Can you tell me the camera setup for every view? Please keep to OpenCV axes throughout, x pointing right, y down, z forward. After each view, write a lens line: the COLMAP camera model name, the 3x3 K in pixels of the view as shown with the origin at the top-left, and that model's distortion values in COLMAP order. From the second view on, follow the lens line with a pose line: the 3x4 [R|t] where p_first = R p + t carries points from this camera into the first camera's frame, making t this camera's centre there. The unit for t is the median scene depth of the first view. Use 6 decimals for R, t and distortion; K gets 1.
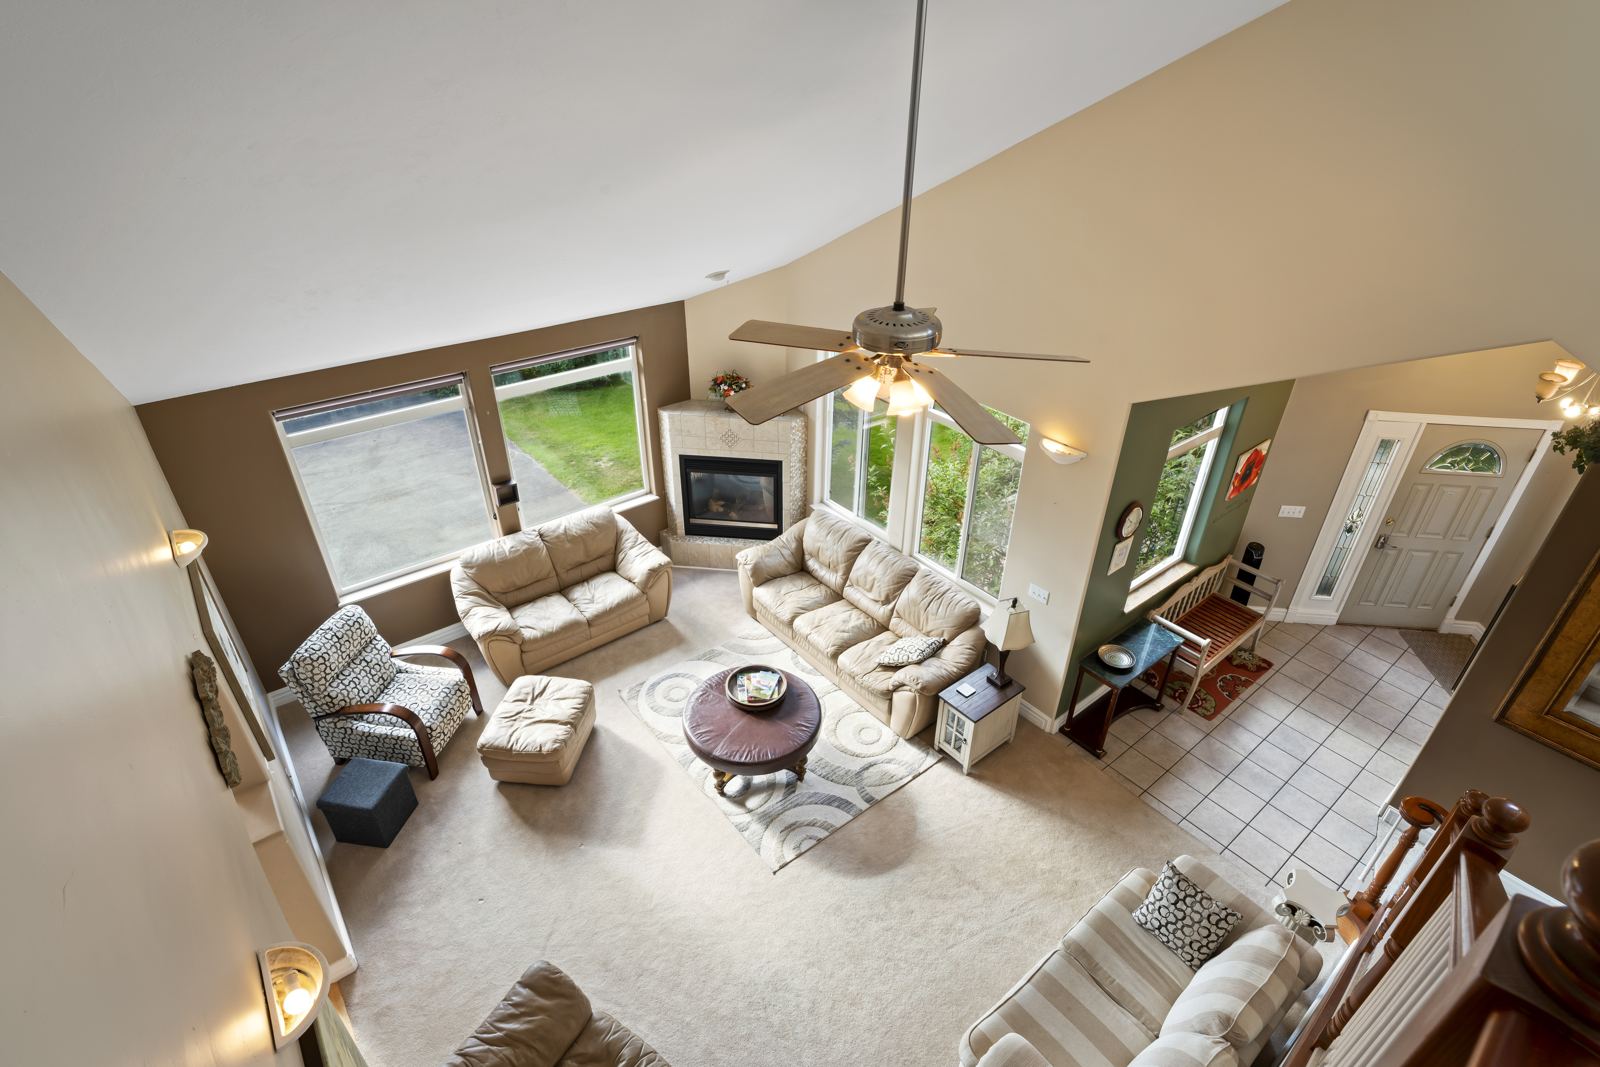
lens RADIAL K [[765.5, 0, 805.8], [0, 765.5, 530.9], [0, 0, 1]] dist [-0.016761, 0.000313]
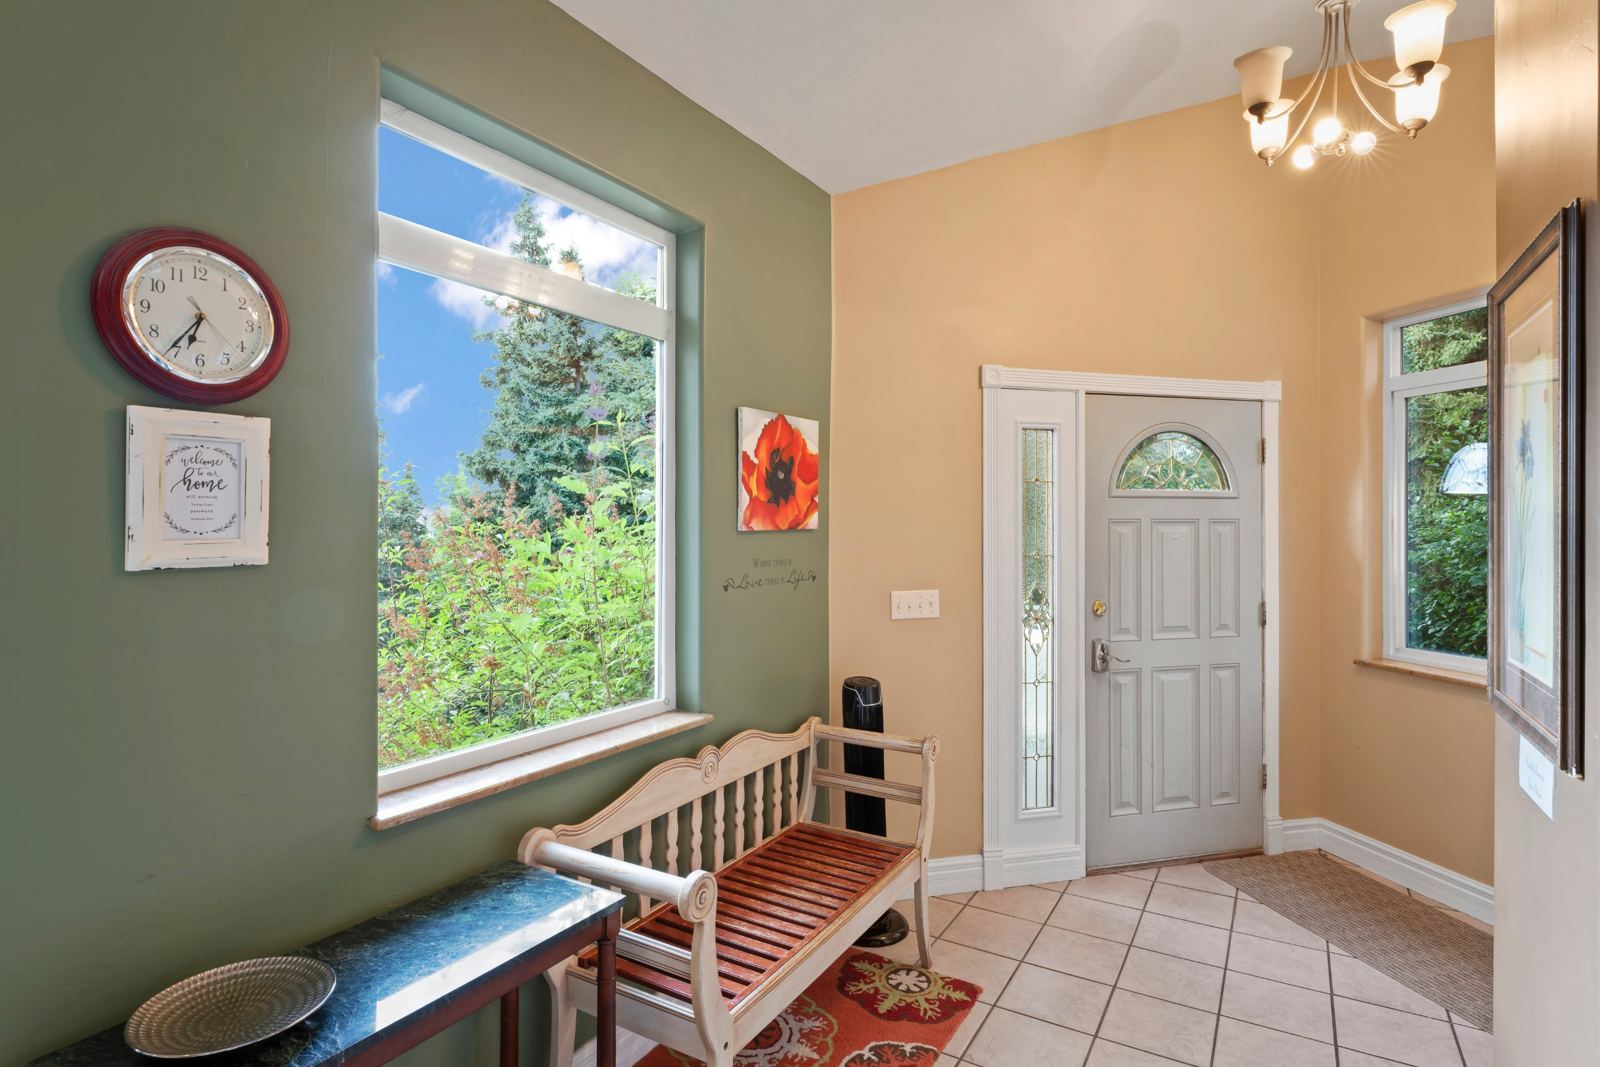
lens RADIAL K [[825.0, 0, 805.0], [0, 825.0, 526.7], [0, 0, 1]] dist [0.003909, 0.000032]
pose [[0.931713, -0.006471, 0.363137, 0.392818], [0.193011, 0.855792, -0.479966, 0.159500], [-0.307663, 0.517280, 0.798602, 0.593077]]
